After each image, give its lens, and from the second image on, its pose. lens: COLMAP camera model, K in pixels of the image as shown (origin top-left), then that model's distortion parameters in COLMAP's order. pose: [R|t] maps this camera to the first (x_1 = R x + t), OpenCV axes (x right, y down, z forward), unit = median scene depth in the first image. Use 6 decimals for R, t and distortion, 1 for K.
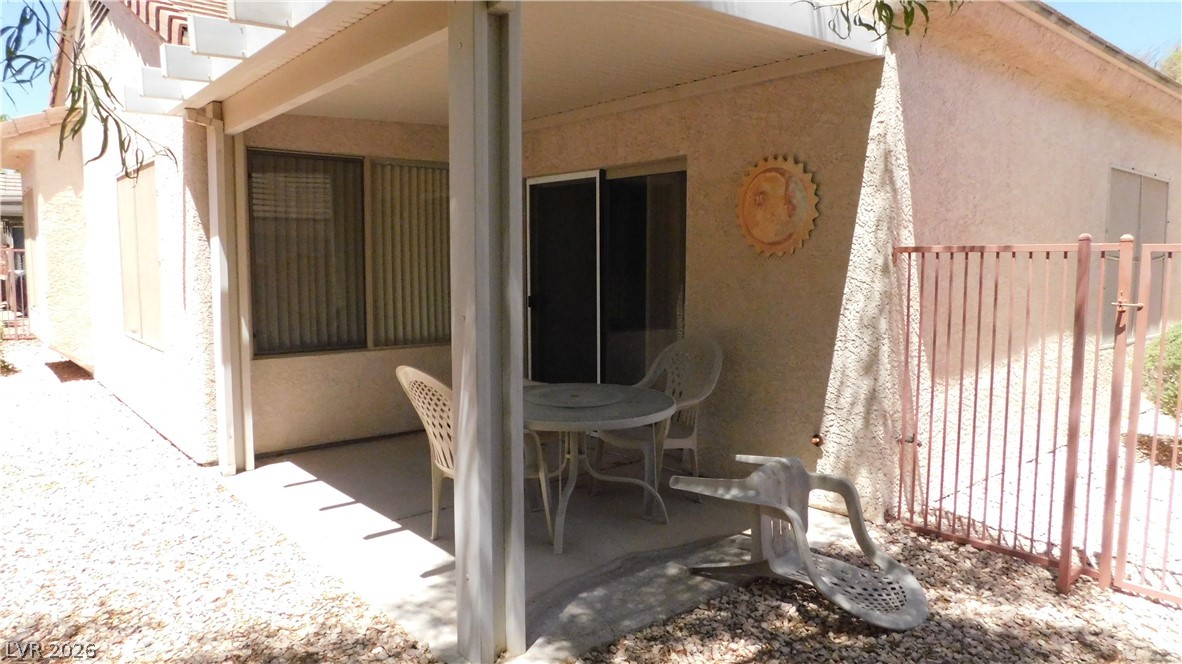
lens RADIAL K [[772.7, 0, 591.0], [0, 772.7, 332.0], [0, 0, 1]] dist [-0.072185, 0.059903]
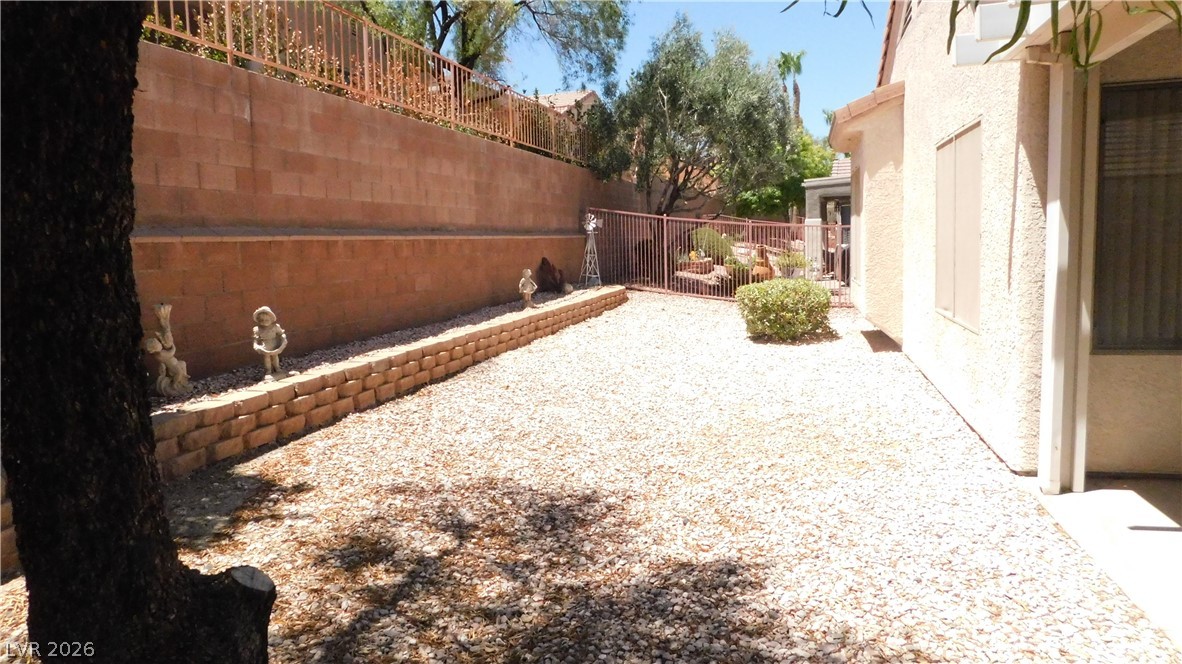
lens RADIAL K [[772.7, 0, 591.0], [0, 772.7, 332.0], [0, 0, 1]] dist [-0.072185, 0.059903]
pose [[0.571256, 0.069191, -0.817850, -0.101513], [-0.036563, 0.997596, 0.058859, -0.015134], [0.819957, -0.003721, 0.572413, 0.125633]]
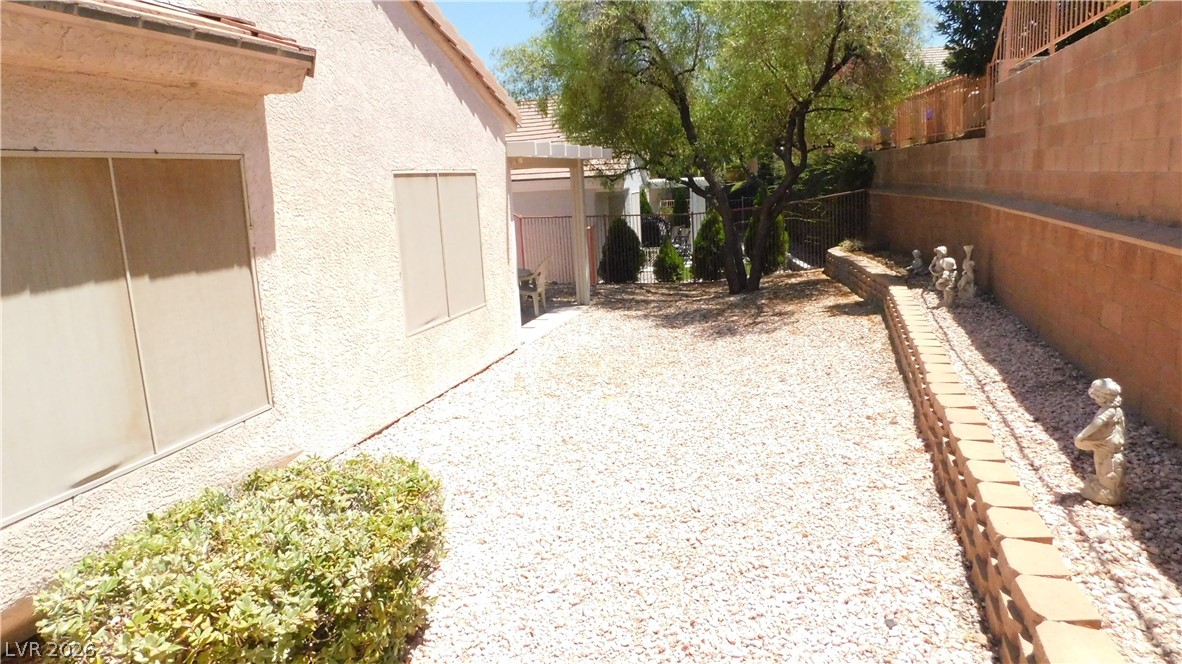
lens RADIAL K [[772.7, 0, 591.0], [0, 772.7, 332.0], [0, 0, 1]] dist [-0.072185, 0.059903]
pose [[-0.542252, -0.142786, 0.827995, -0.429131], [0.122249, 0.961561, 0.245879, -0.060595], [-0.831275, 0.234549, -0.503952, 0.394296]]
